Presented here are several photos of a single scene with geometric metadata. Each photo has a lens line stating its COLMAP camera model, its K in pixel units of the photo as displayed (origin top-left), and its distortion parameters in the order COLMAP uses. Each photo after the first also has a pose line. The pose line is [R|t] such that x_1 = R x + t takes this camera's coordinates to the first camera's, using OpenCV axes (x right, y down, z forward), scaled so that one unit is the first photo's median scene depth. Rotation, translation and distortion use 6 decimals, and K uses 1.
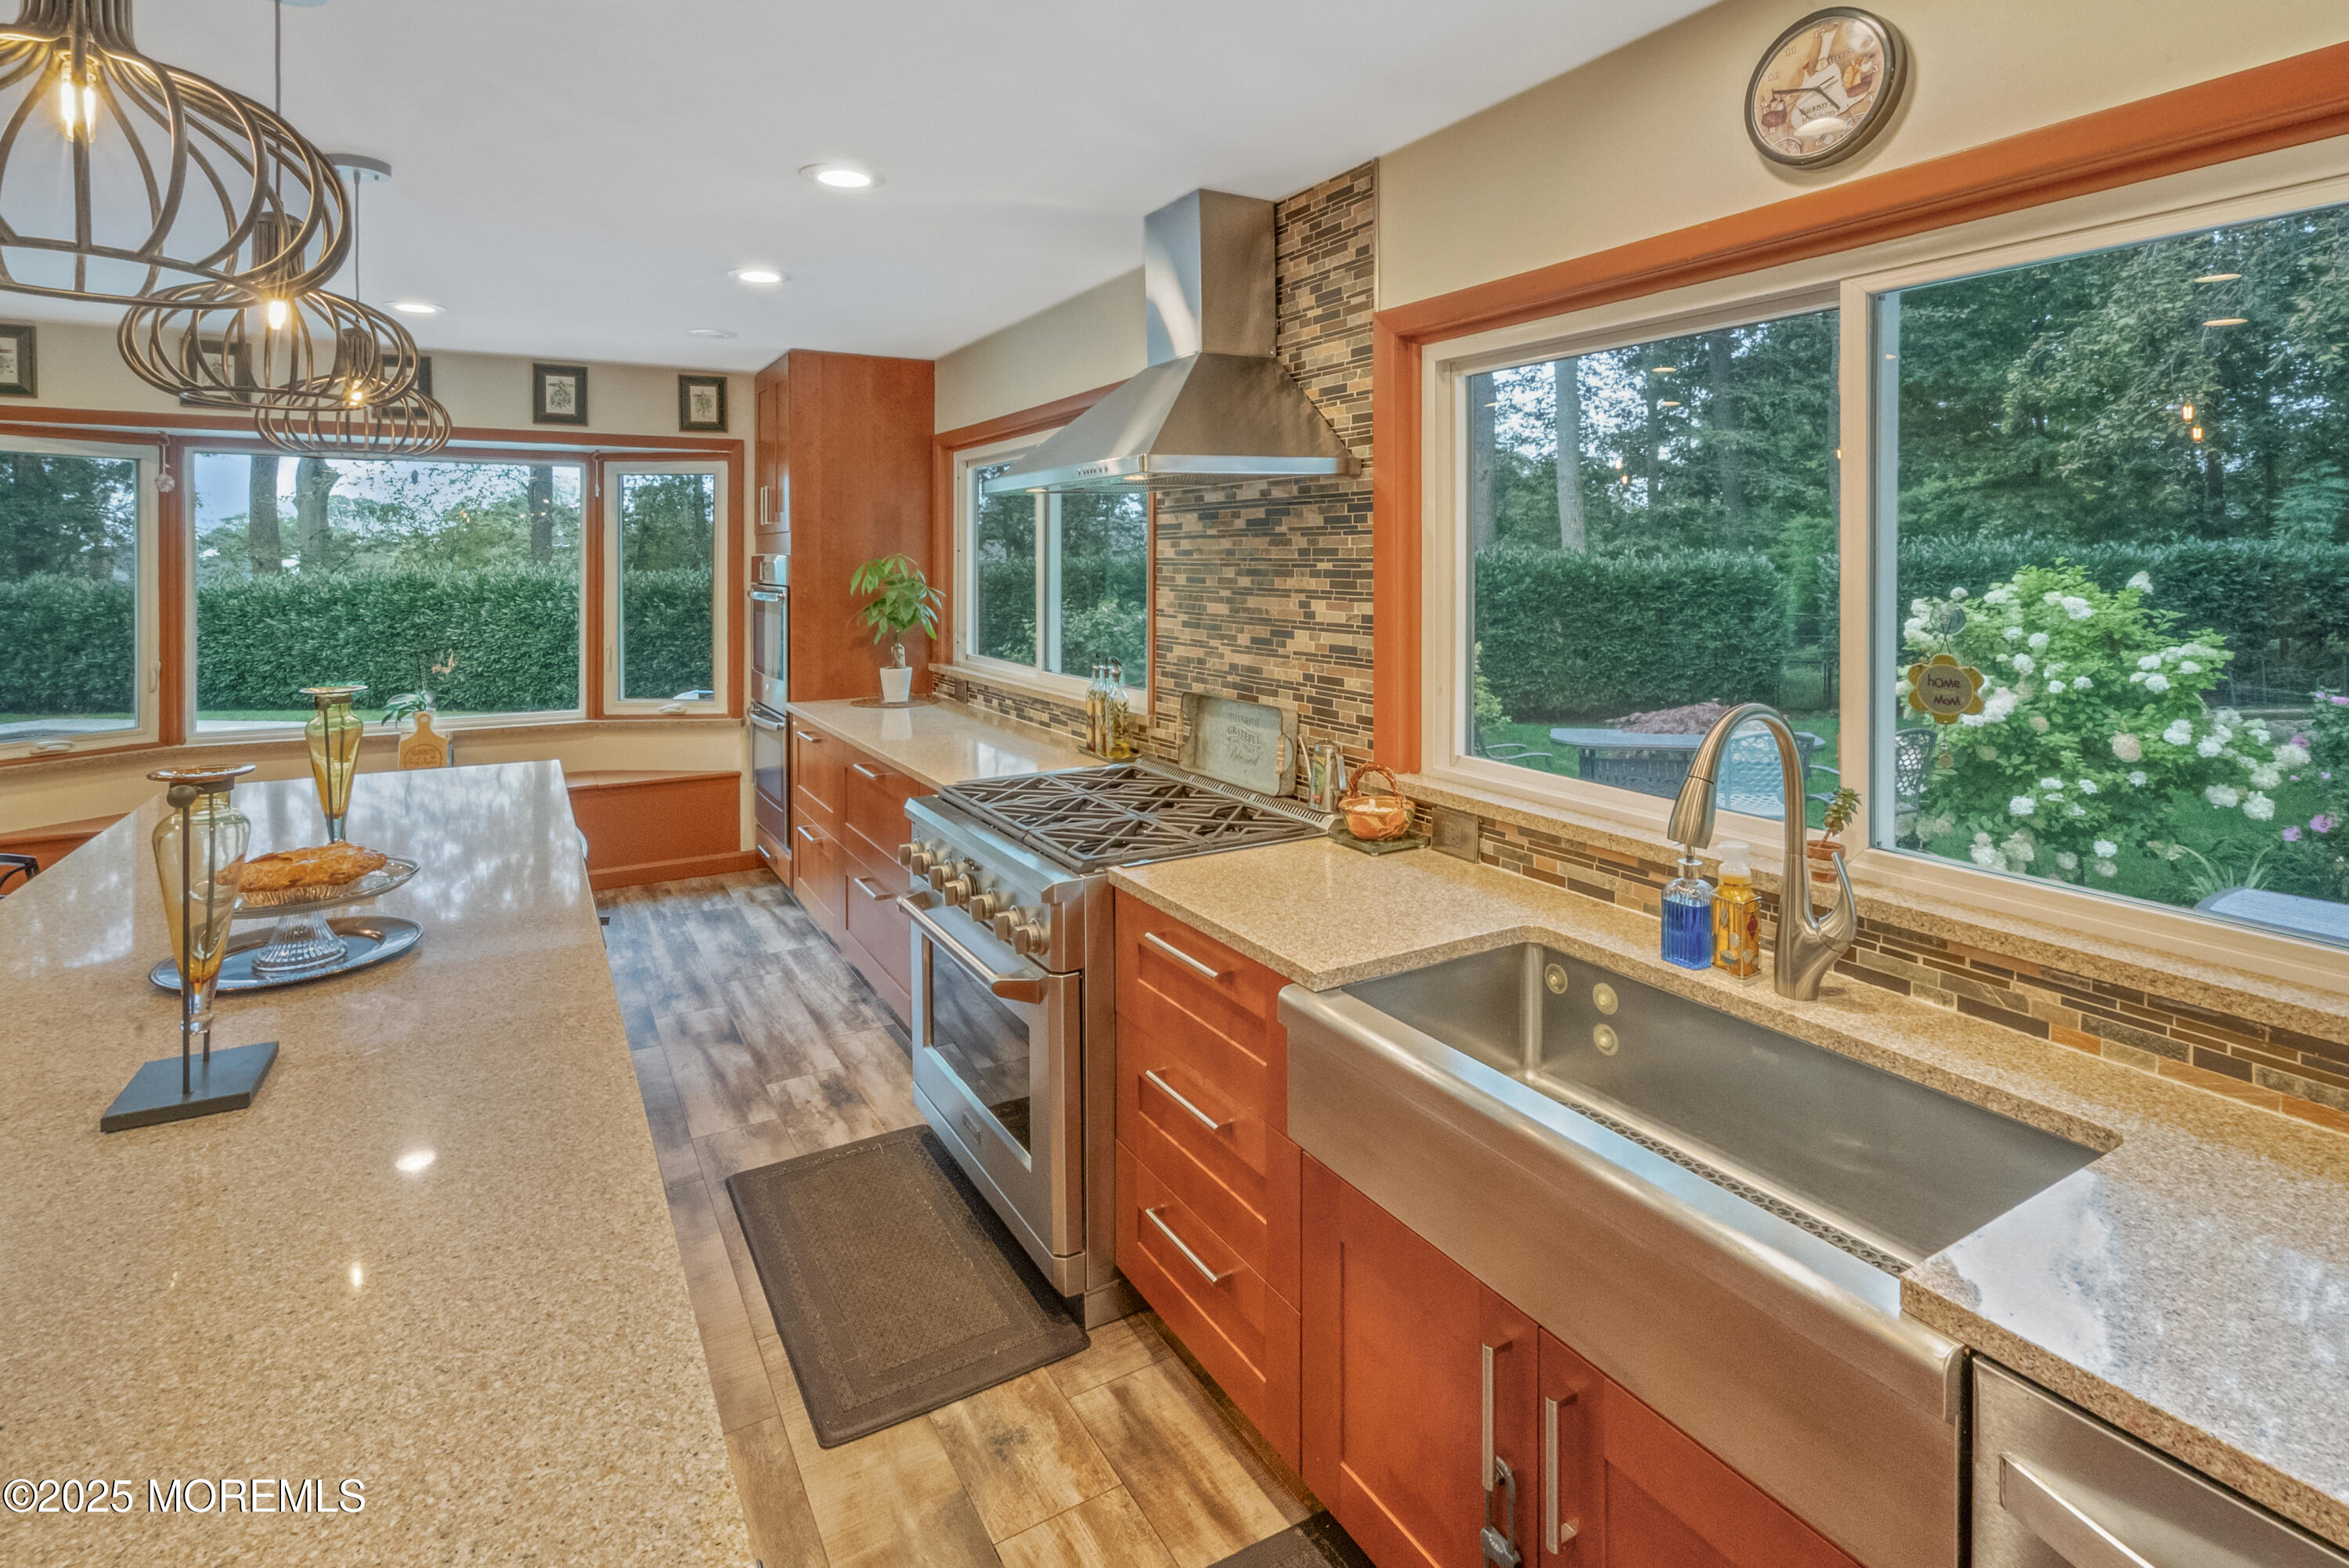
lens RADIAL K [[1139.1, 0, 1178.9], [0, 1139.1, 554.9], [0, 0, 1]] dist [0.001968, 0.000332]
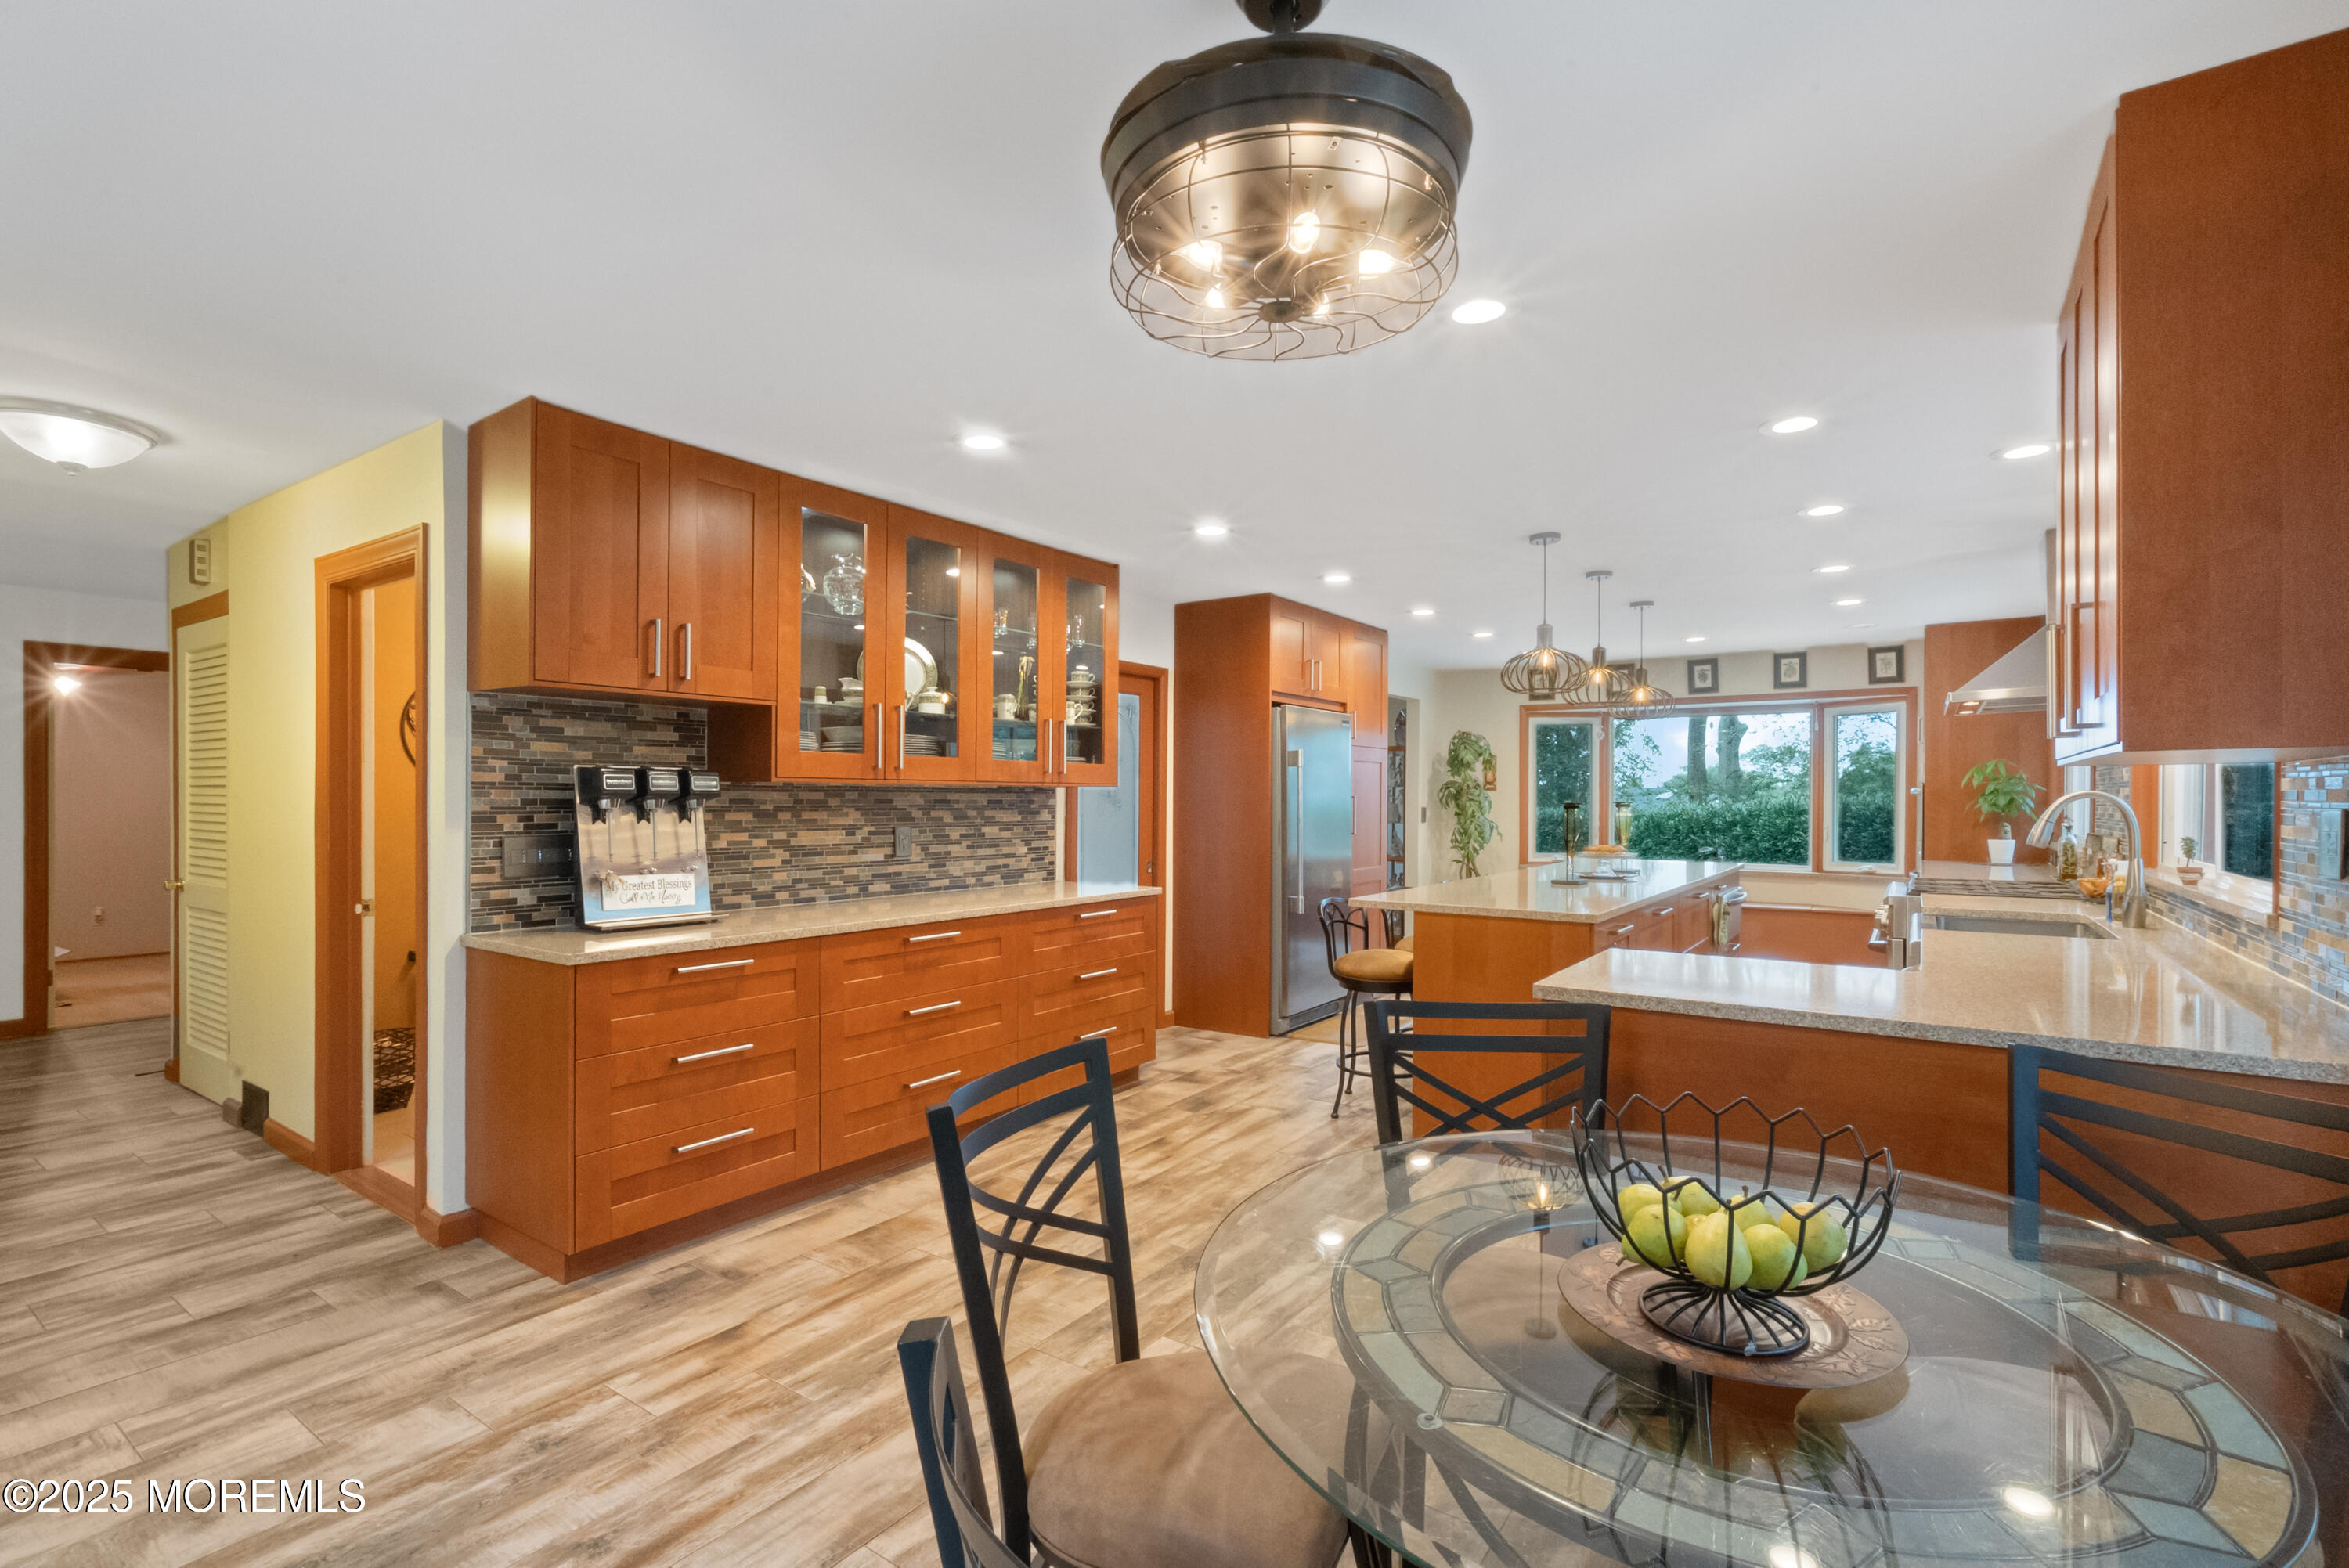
lens RADIAL K [[1078.9, 0, 1172.6], [0, 1078.9, 805.1], [0, 0, 1]] dist [-0.000759, -0.000009]
pose [[0.417564, 0.006276, -0.908626, 0.885027], [0.000151, 0.999976, 0.006976, 0.075961], [0.908647, -0.003050, 0.417553, -0.815052]]
